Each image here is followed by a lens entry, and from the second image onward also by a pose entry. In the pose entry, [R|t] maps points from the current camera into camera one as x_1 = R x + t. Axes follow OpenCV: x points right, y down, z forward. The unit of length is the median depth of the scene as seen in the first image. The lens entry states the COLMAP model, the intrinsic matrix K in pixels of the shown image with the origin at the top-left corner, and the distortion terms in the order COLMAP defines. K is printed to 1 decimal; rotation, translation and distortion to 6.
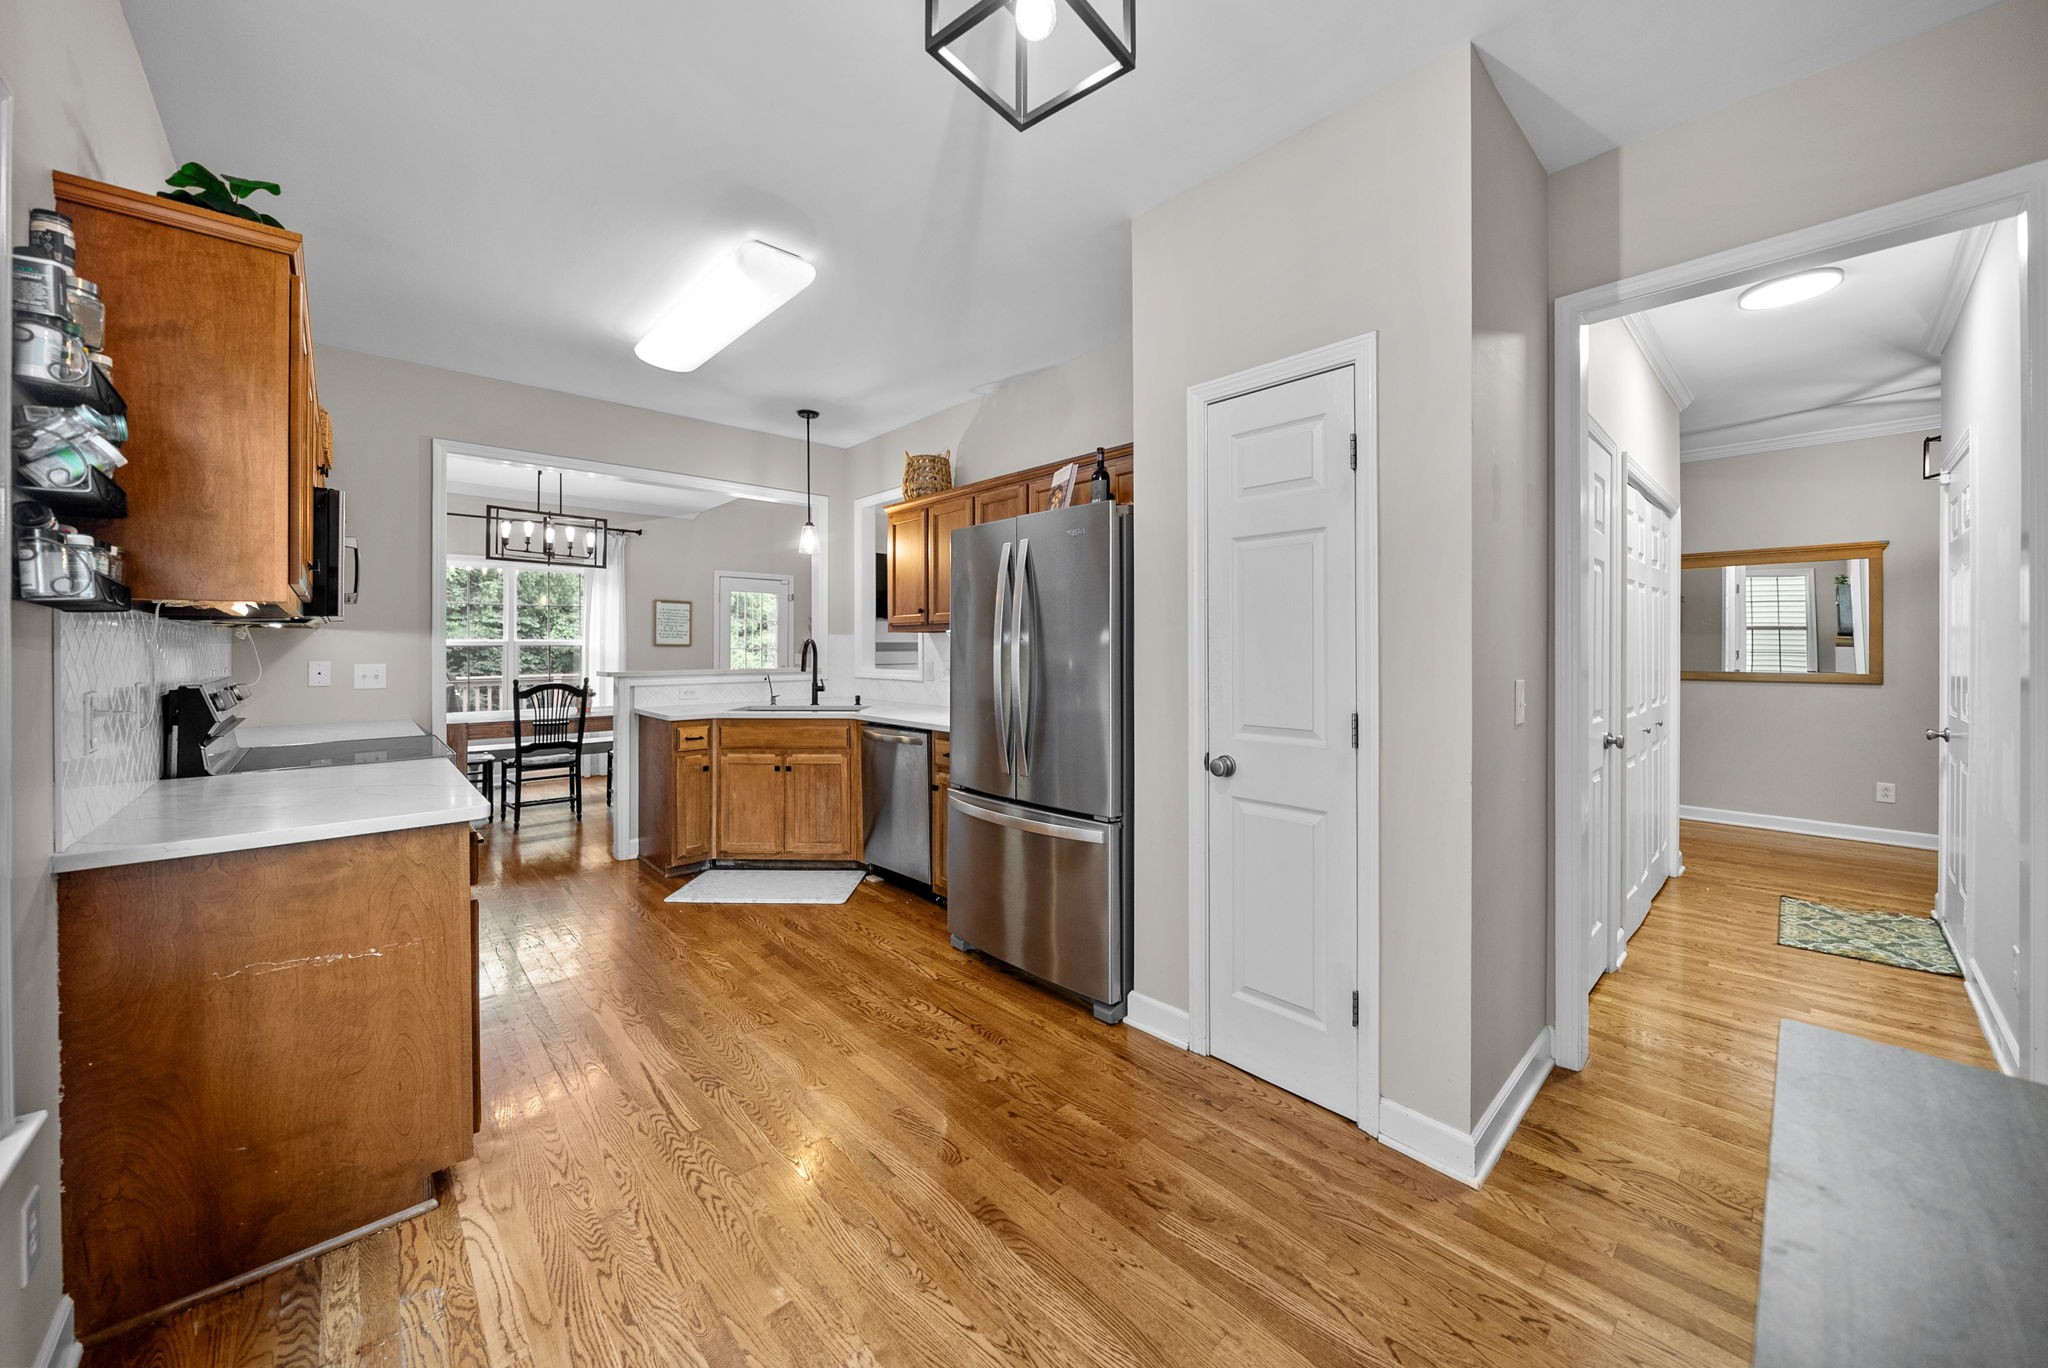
lens RADIAL K [[856.7, 0, 1025.3], [0, 856.7, 645.7], [0, 0, 1]] dist [-0.000389, -0.000112]
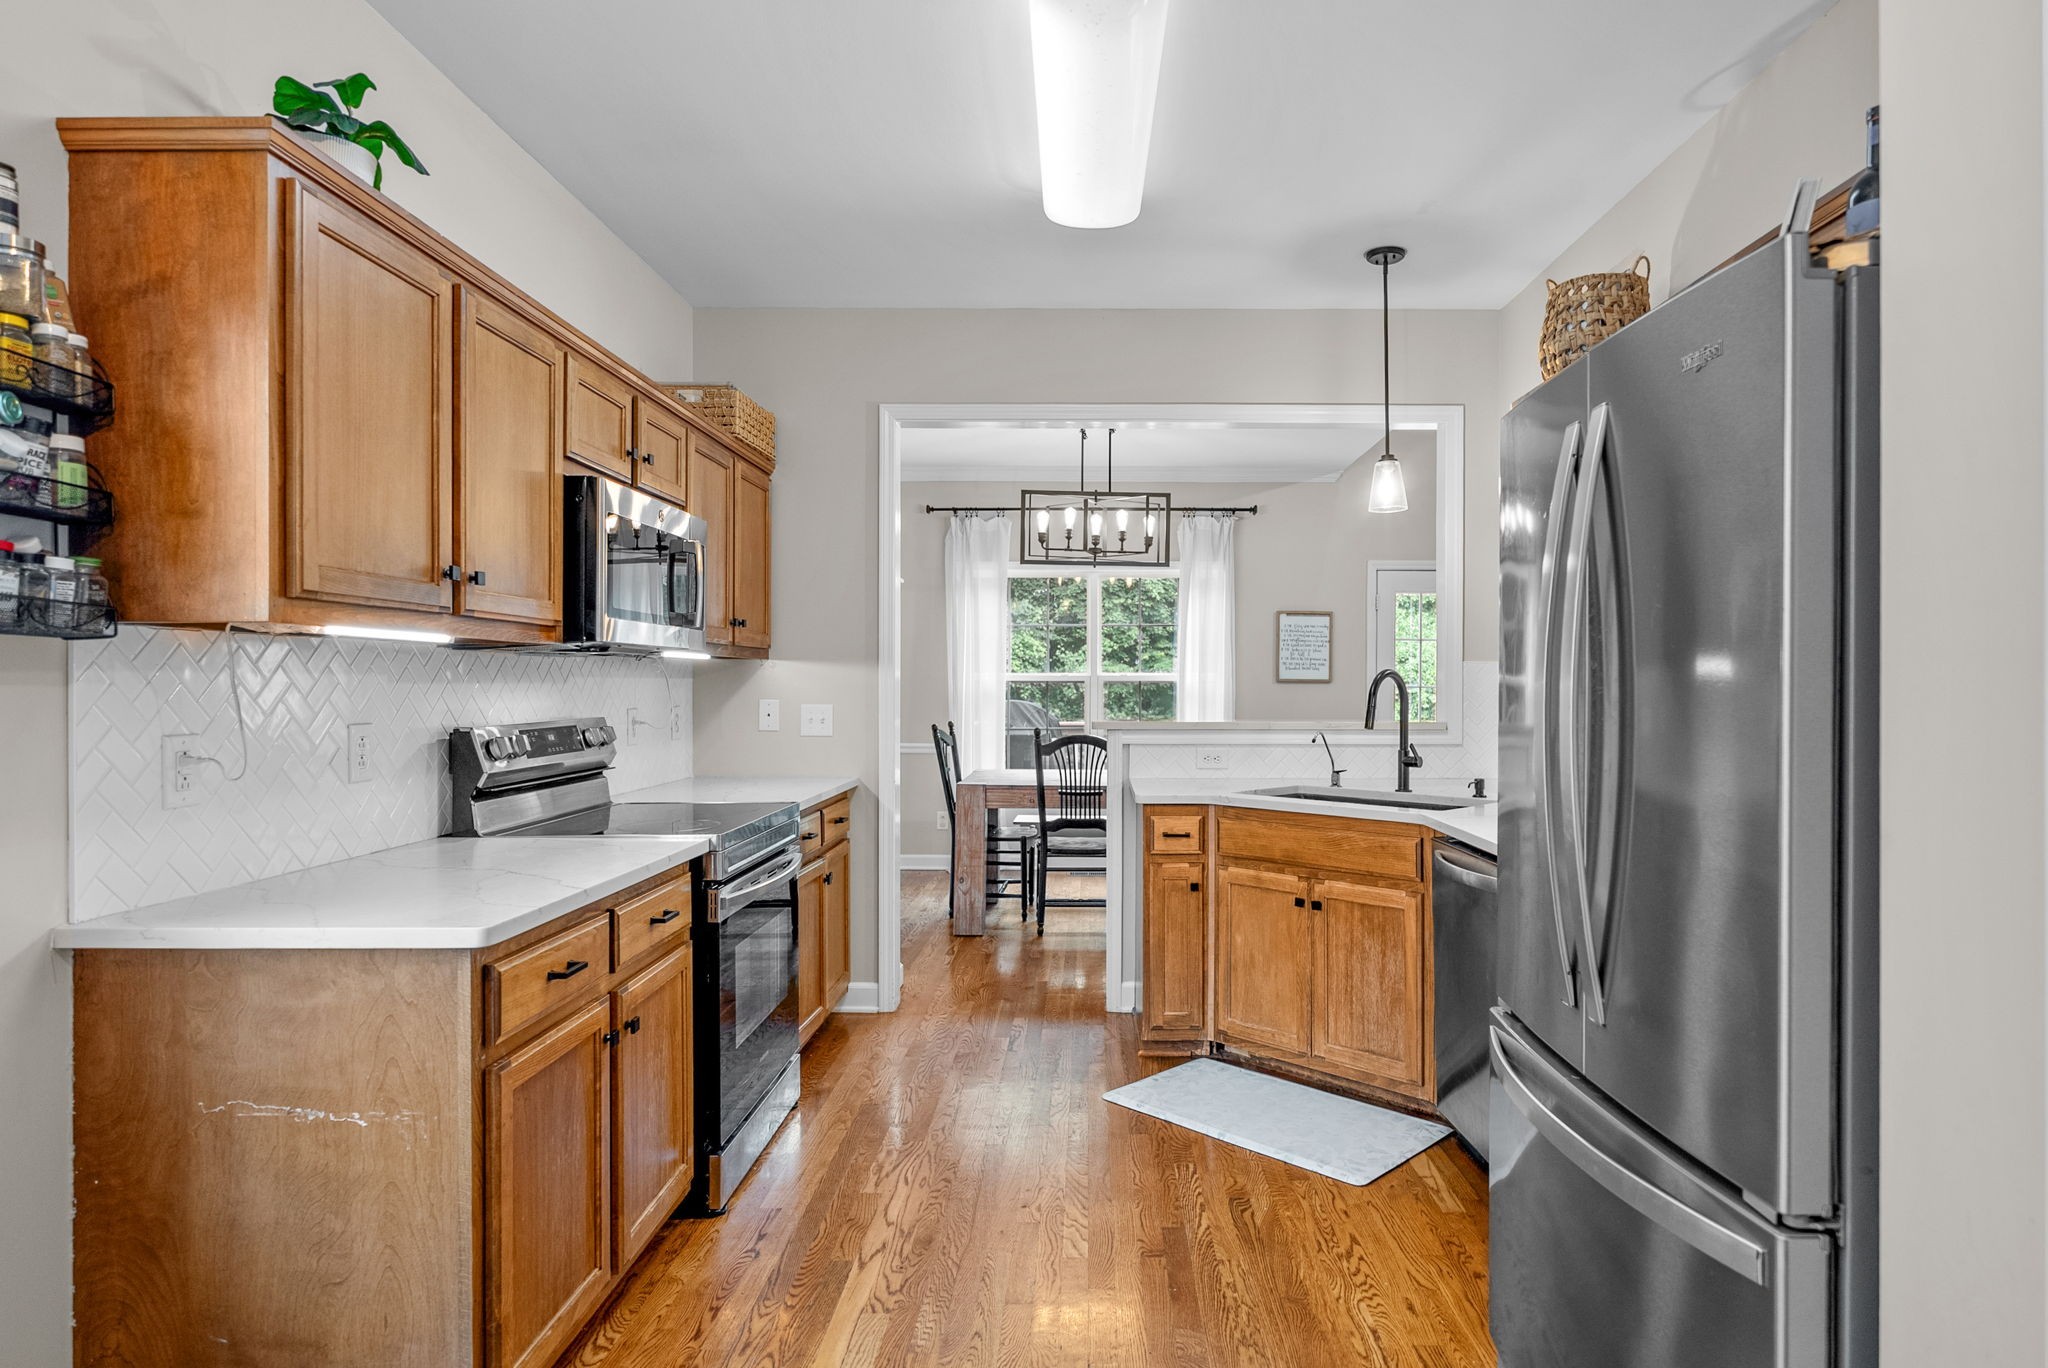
lens RADIAL K [[1228.6, 0, 1024.0], [0, 1228.6, 684.0], [0, 0, 1]] dist [0.004289, 0.000063]
pose [[0.700987, 0.003091, -0.713167, 0.175198], [-0.001963, 0.999995, 0.002405, -0.000231], [0.713171, -0.000286, 0.700990, 0.356176]]
